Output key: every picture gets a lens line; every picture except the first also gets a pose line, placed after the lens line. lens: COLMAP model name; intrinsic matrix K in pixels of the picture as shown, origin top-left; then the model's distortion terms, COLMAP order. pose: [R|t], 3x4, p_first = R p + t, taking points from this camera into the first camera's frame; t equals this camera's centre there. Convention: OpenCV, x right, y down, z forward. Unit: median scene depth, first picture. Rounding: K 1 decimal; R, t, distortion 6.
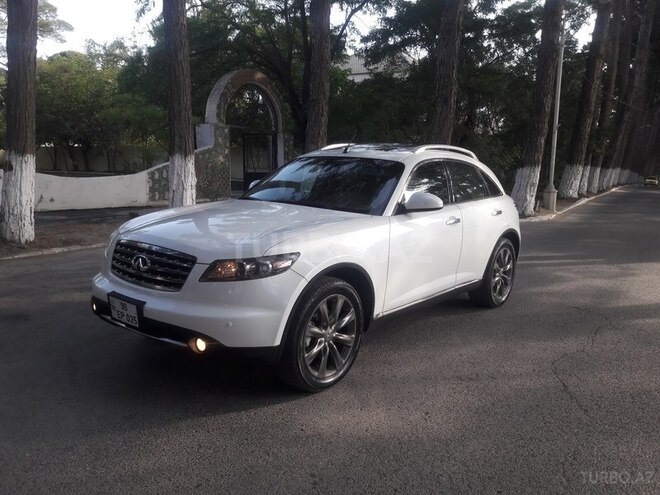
lens RADIAL K [[544.4, 0, 330.0], [0, 544.4, 247.5], [0, 0, 1]] dist [0.054456, -0.113740]
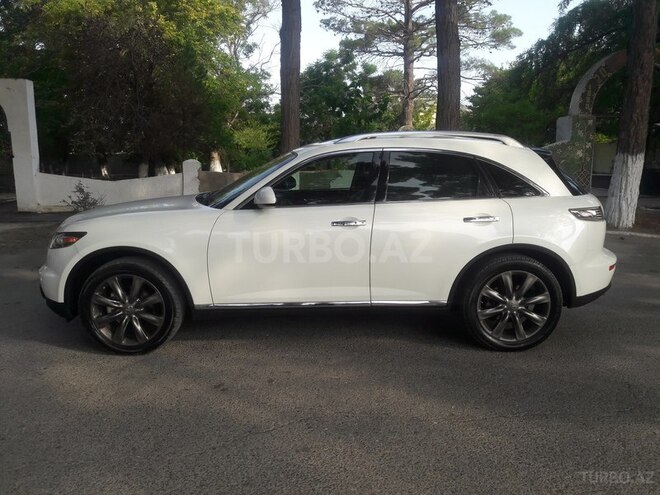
lens RADIAL K [[544.4, 0, 330.0], [0, 544.4, 247.5], [0, 0, 1]] dist [0.054456, -0.113740]
pose [[0.647244, 0.090636, -0.756875, 0.232632], [-0.089814, 0.995058, 0.042354, -0.011567], [0.756973, 0.040565, 0.652186, 0.114330]]
